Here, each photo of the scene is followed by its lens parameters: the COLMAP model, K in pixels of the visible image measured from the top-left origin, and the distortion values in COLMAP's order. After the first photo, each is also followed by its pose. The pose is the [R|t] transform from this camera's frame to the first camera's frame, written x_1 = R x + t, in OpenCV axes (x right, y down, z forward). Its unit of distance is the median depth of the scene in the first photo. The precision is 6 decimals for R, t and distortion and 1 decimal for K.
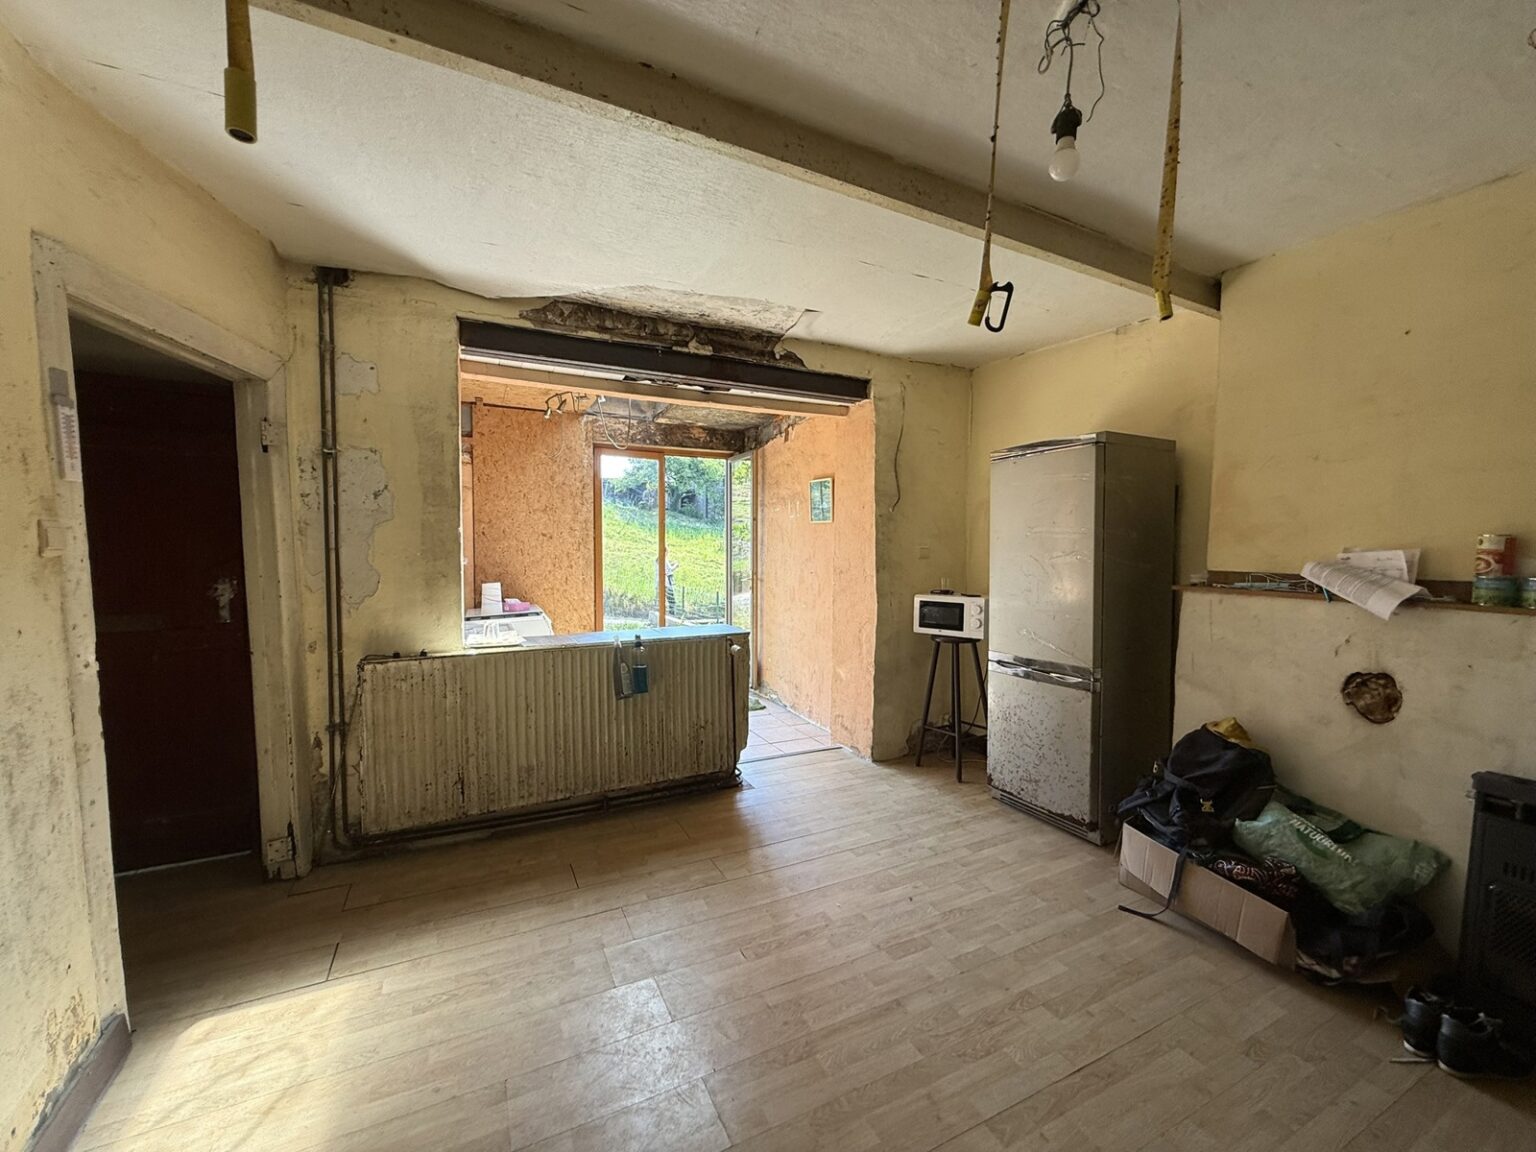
lens RADIAL K [[615.2, 0, 766.6], [0, 615.2, 570.9], [0, 0, 1]] dist [-0.000881, -0.000389]
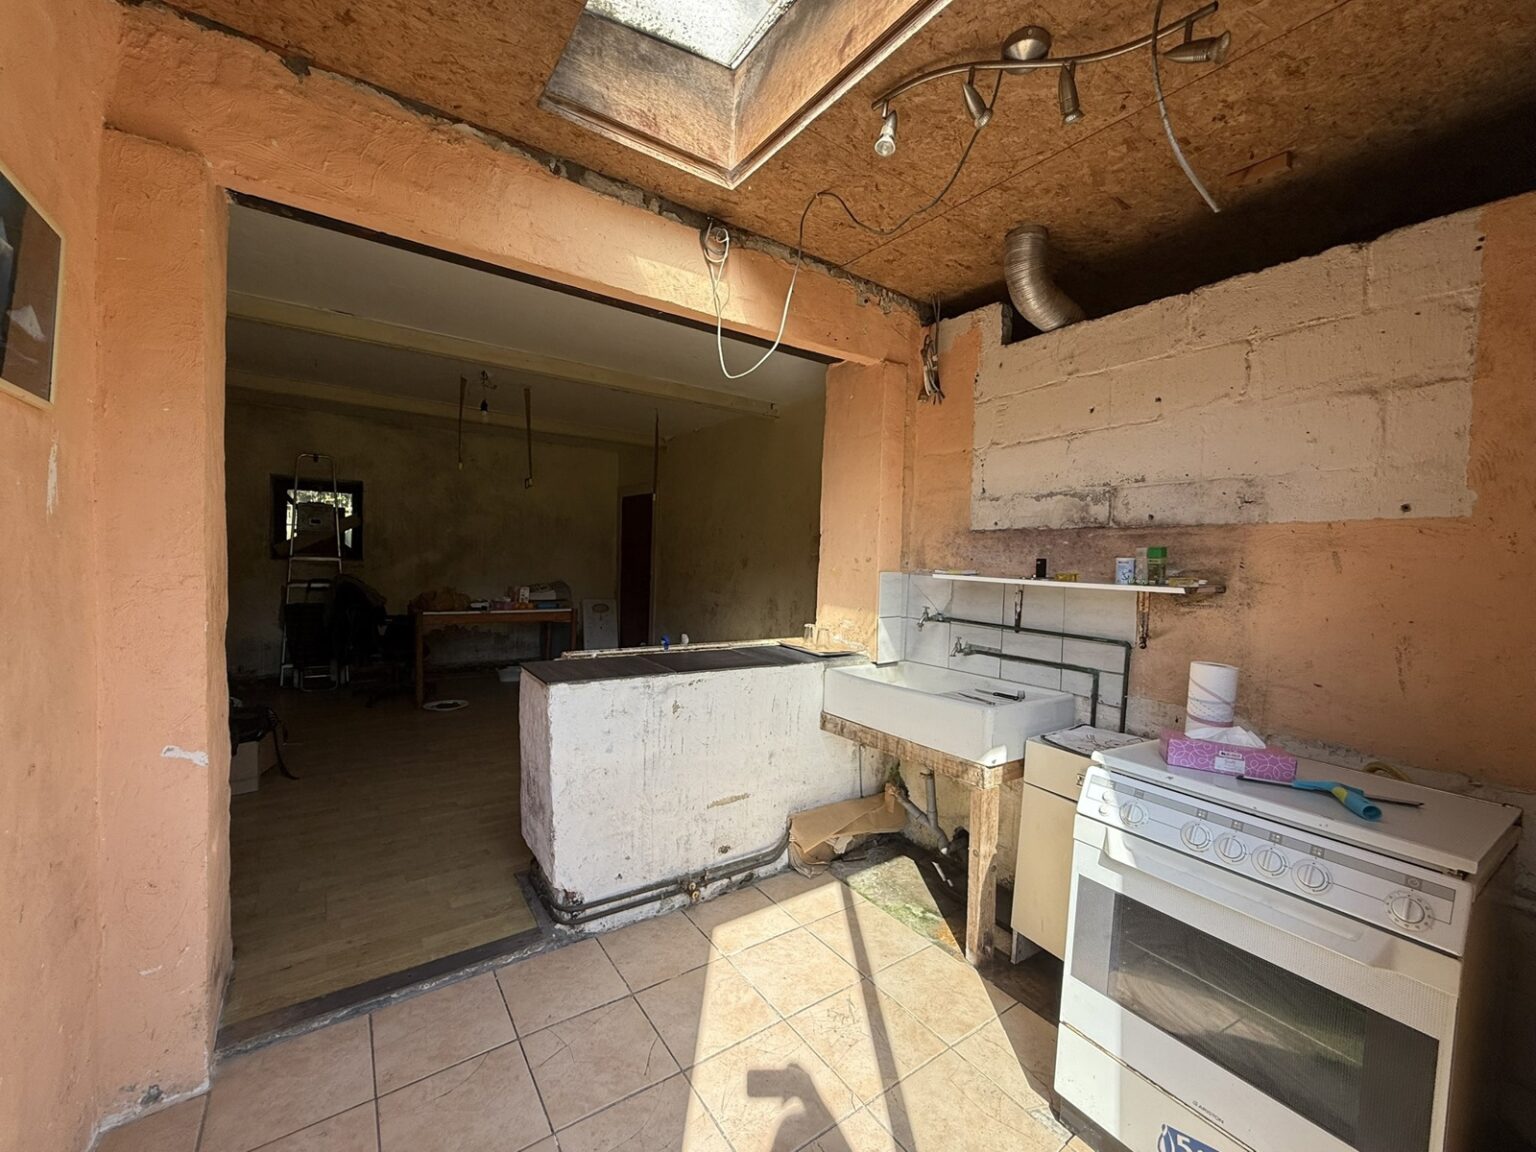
lens RADIAL K [[615.2, 0, 766.6], [0, 615.2, 570.9], [0, 0, 1]] dist [-0.000881, -0.000389]
pose [[-0.987126, -0.033728, -0.156346, -0.295447], [-0.044859, 0.996661, 0.068226, -0.098335], [0.153523, 0.074361, -0.985343, 2.718142]]
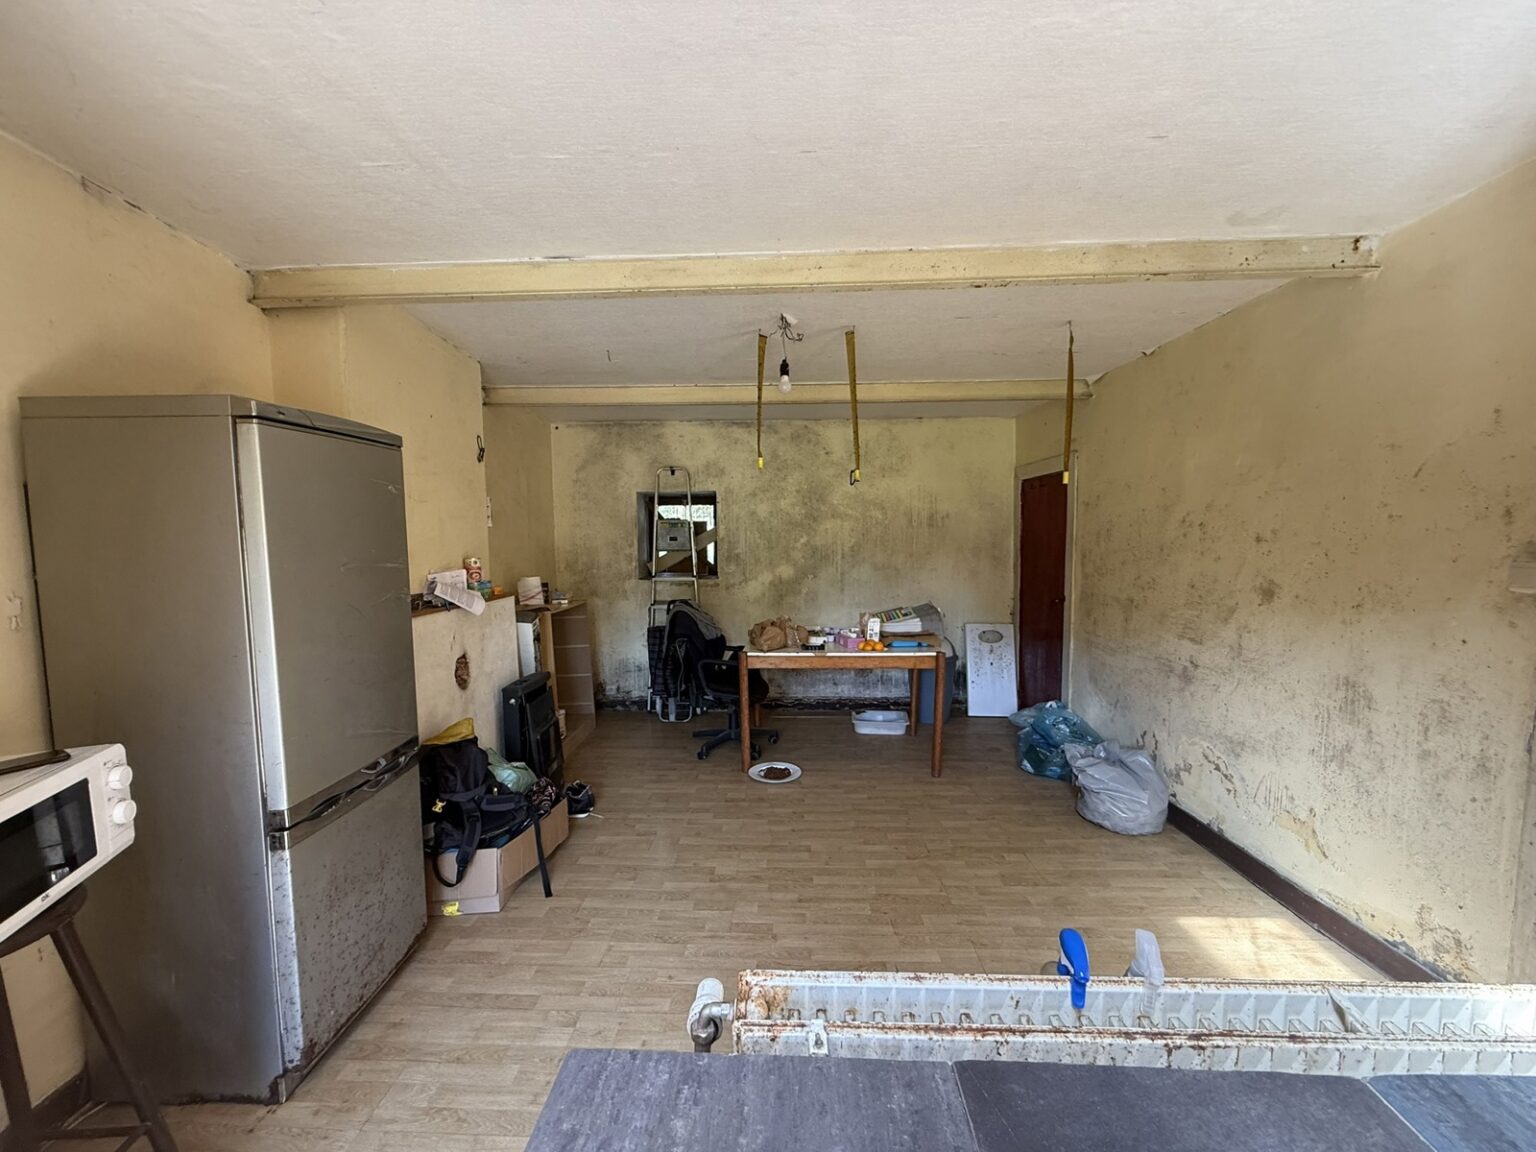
lens RADIAL K [[609.8, 0, 762.9], [0, 609.8, 579.7], [0, 0, 1]] dist [-0.001349, -0.000134]
pose [[-0.876183, -0.031330, 0.480959, -0.297030], [0.027194, 0.993082, 0.114229, -0.148862], [-0.481211, 0.113165, -0.869270, 1.823640]]
